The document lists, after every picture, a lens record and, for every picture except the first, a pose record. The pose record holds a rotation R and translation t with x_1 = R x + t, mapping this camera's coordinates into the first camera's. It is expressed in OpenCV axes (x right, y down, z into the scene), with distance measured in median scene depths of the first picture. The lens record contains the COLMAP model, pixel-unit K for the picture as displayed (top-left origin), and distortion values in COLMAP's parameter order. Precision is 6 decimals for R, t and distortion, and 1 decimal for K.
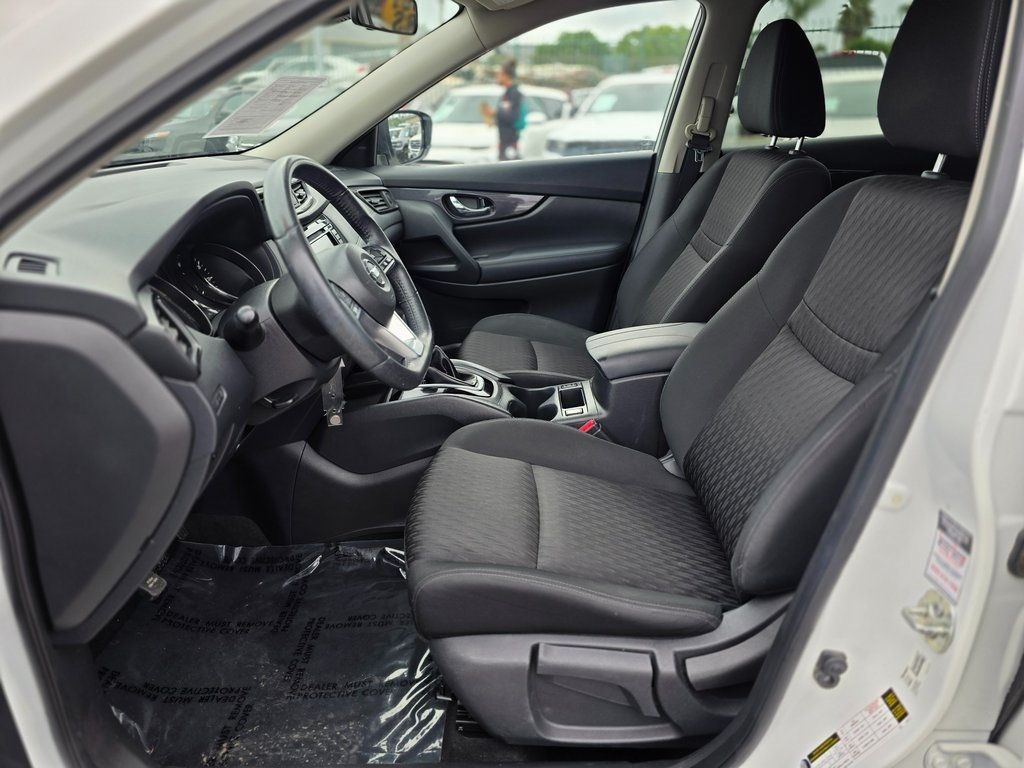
lens RADIAL K [[686.3, 0, 513.2], [0, 686.3, 380.5], [0, 0, 1]] dist [0.012510, -0.004460]
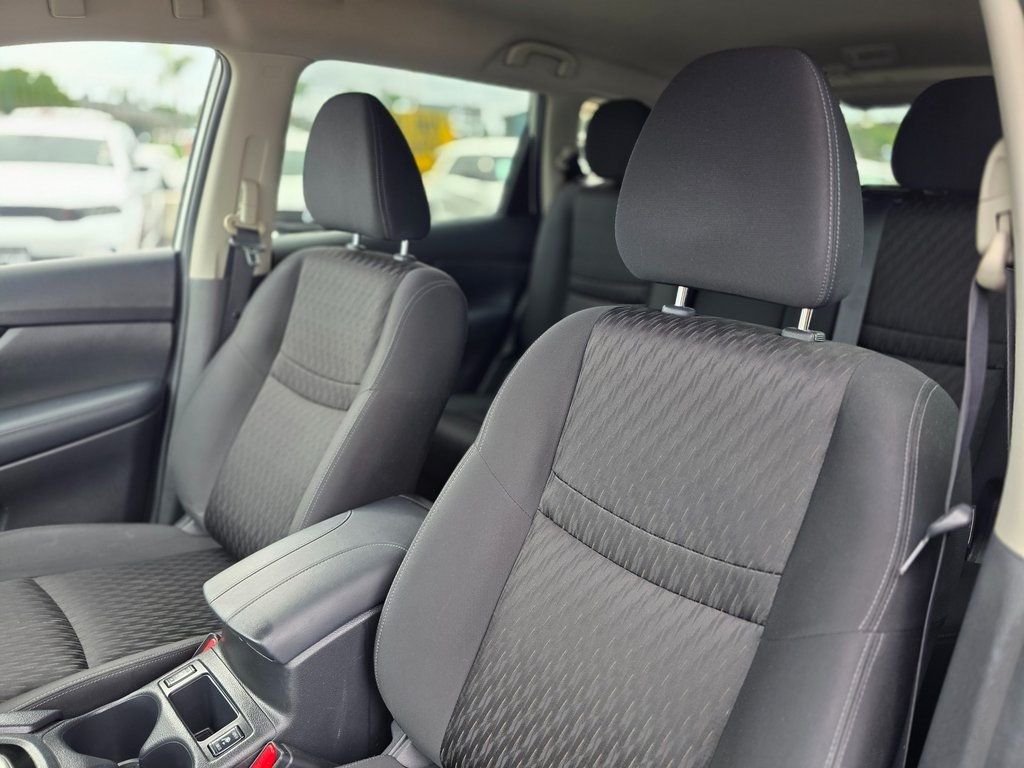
lens RADIAL K [[686.3, 0, 510.7], [0, 686.3, 379.3], [0, 0, 1]] dist [0.012510, -0.004460]
pose [[0.711924, -0.157863, 0.684283, -0.060908], [0.212961, 0.977053, 0.003841, -0.141642], [-0.669187, 0.142991, 0.729206, 0.291295]]
